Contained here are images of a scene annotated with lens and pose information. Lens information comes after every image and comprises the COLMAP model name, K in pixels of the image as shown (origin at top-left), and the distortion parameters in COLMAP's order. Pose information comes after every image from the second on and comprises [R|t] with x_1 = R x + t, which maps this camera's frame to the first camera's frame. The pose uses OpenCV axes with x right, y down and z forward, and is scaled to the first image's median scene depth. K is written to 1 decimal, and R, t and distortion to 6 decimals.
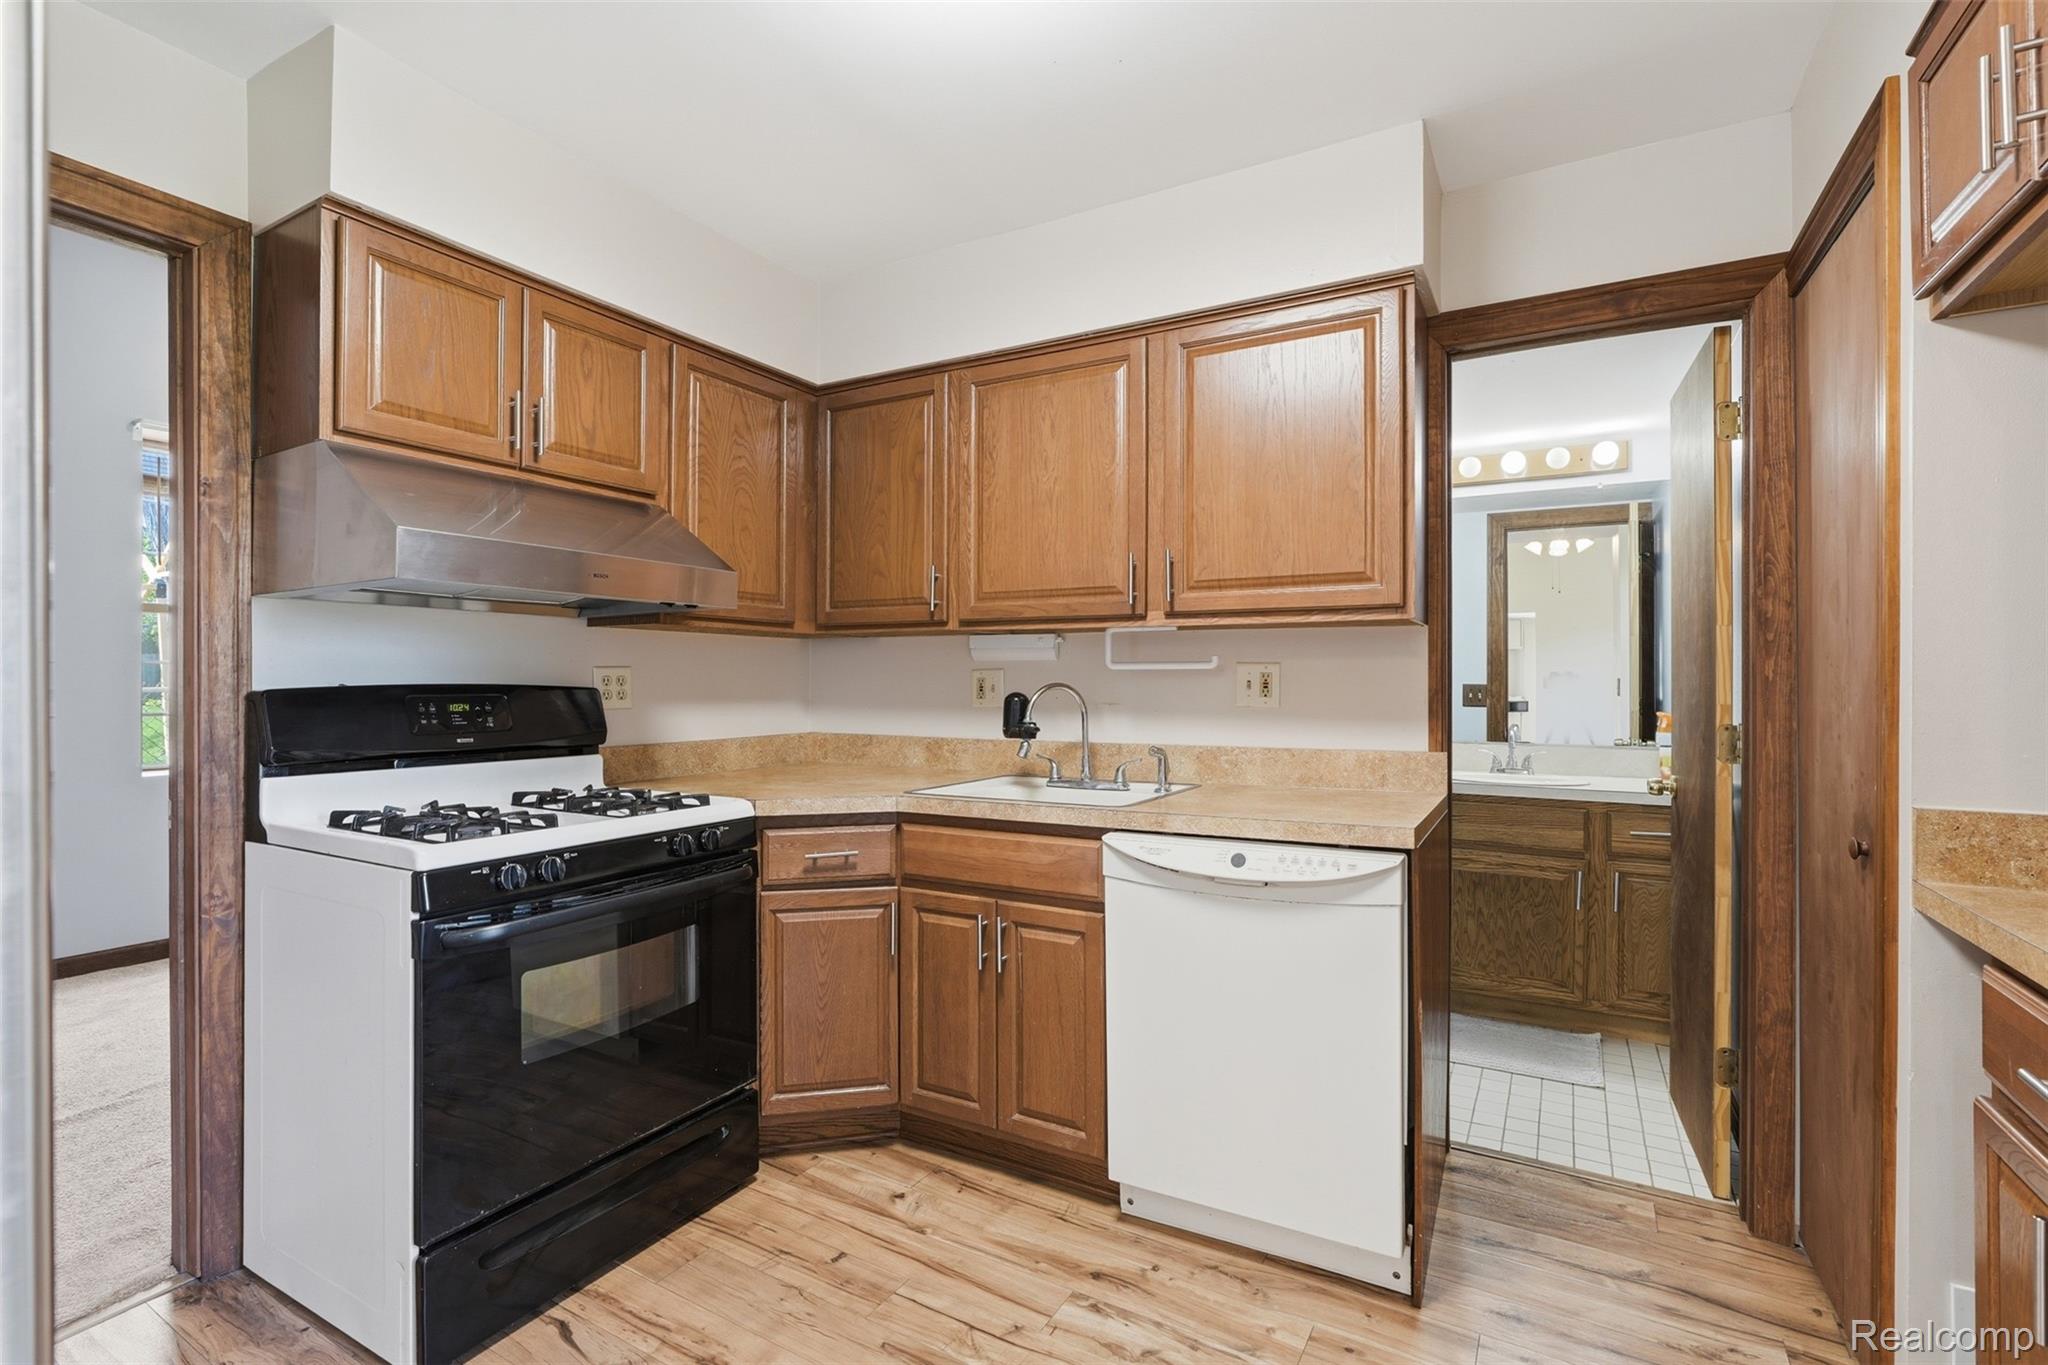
lens RADIAL K [[922.7, 0, 1026.7], [0, 922.7, 679.5], [0, 0, 1]] dist [-0.010004, 0.001458]
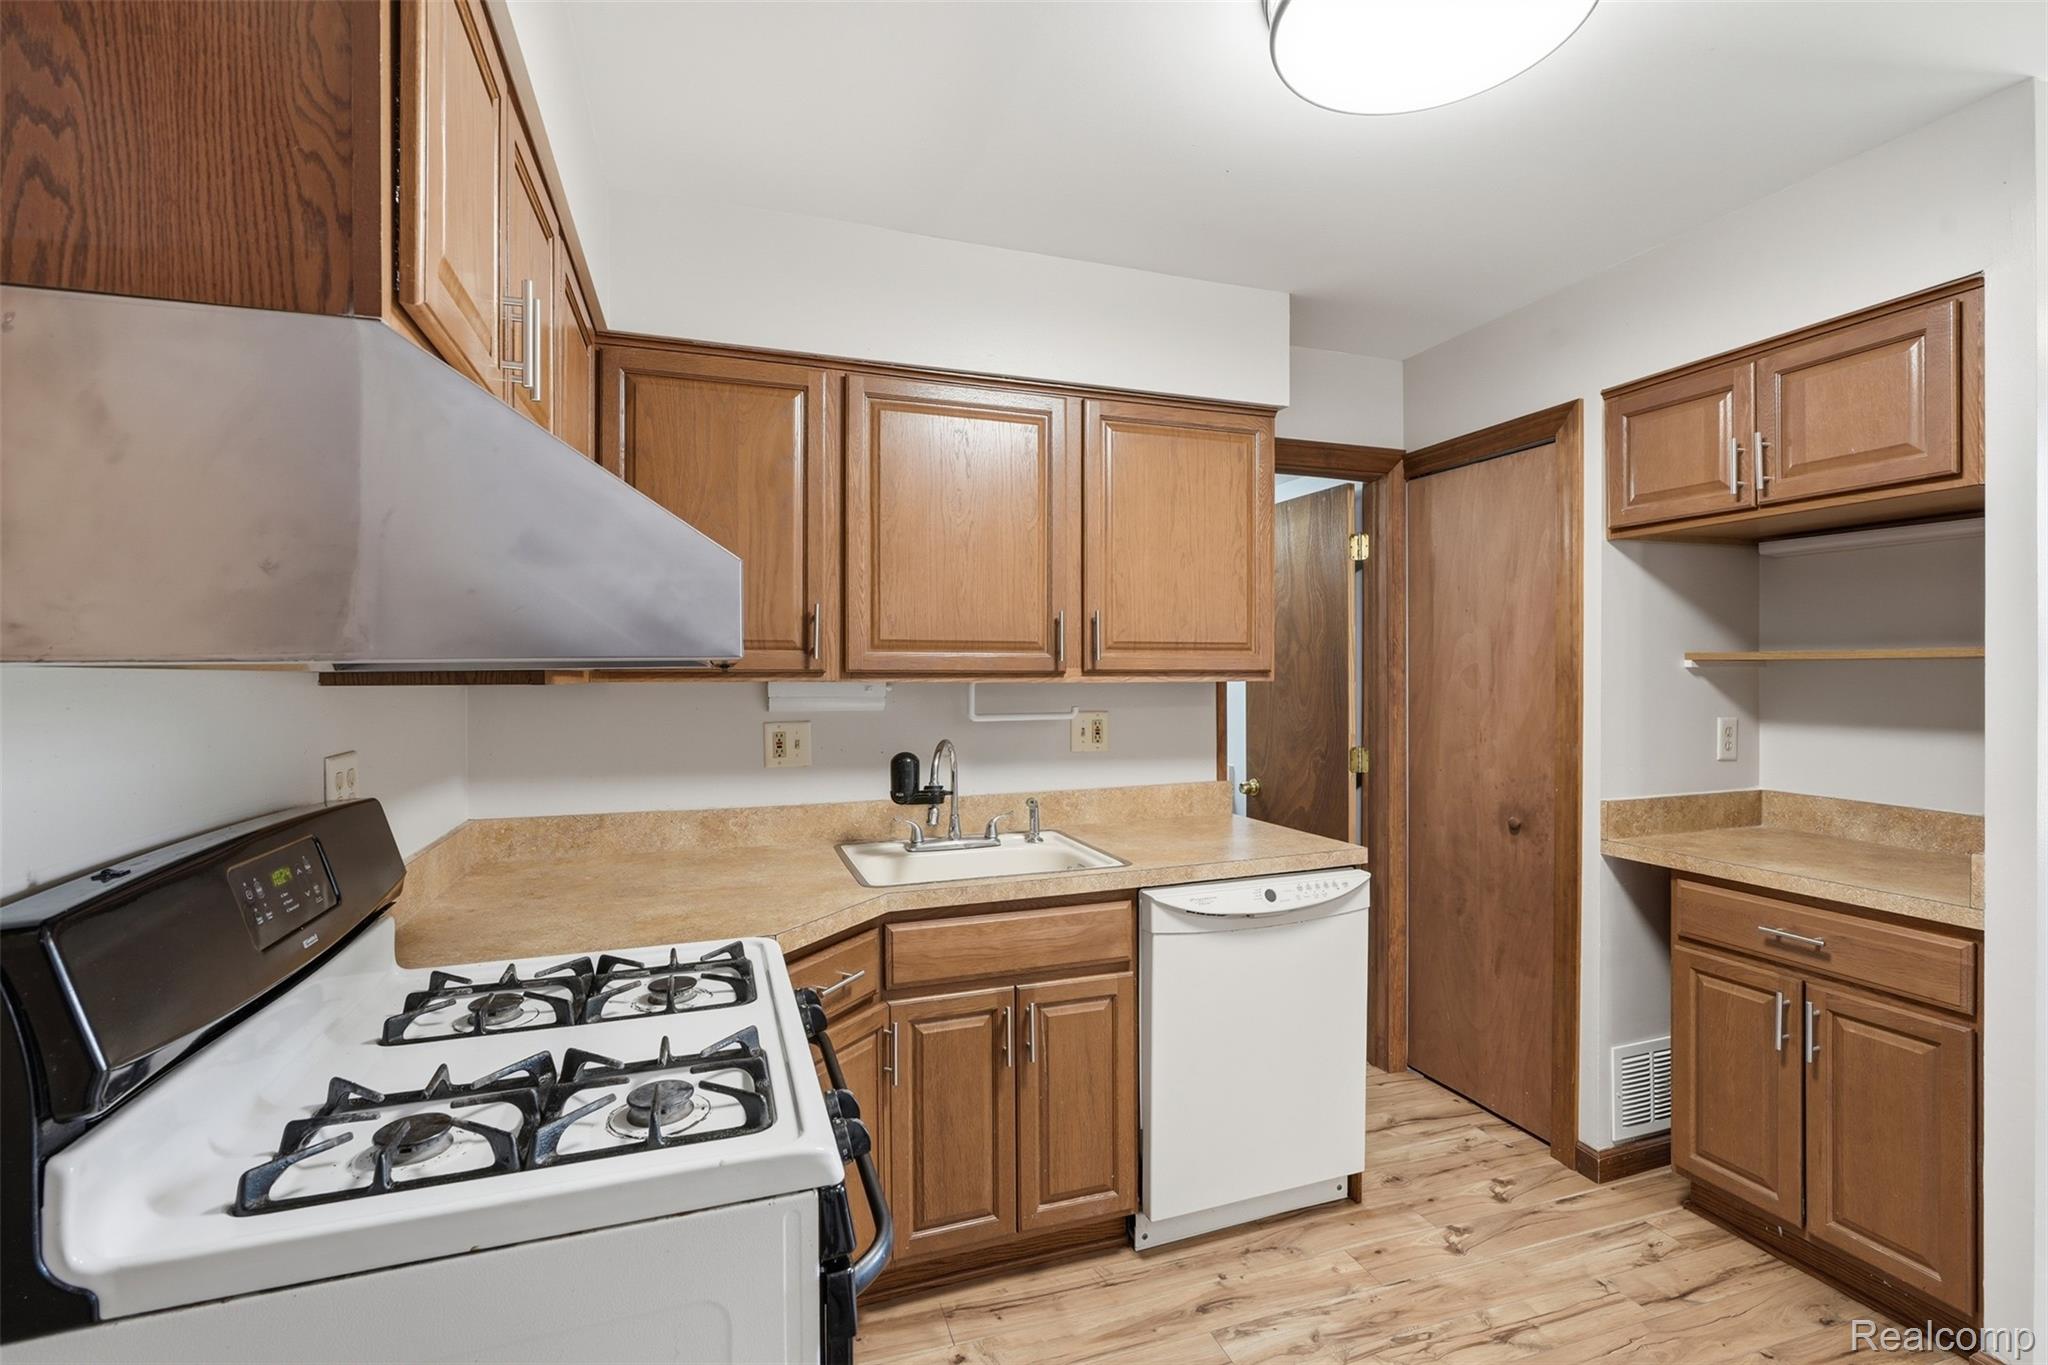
lens RADIAL K [[922.7, 0, 1025.6], [0, 922.7, 682.5], [0, 0, 1]] dist [-0.010004, 0.001458]
pose [[0.657626, -0.010635, 0.753270, -0.724914], [0.003266, 0.999931, 0.011266, -0.075501], [-0.753338, -0.004949, 0.657615, 0.392135]]
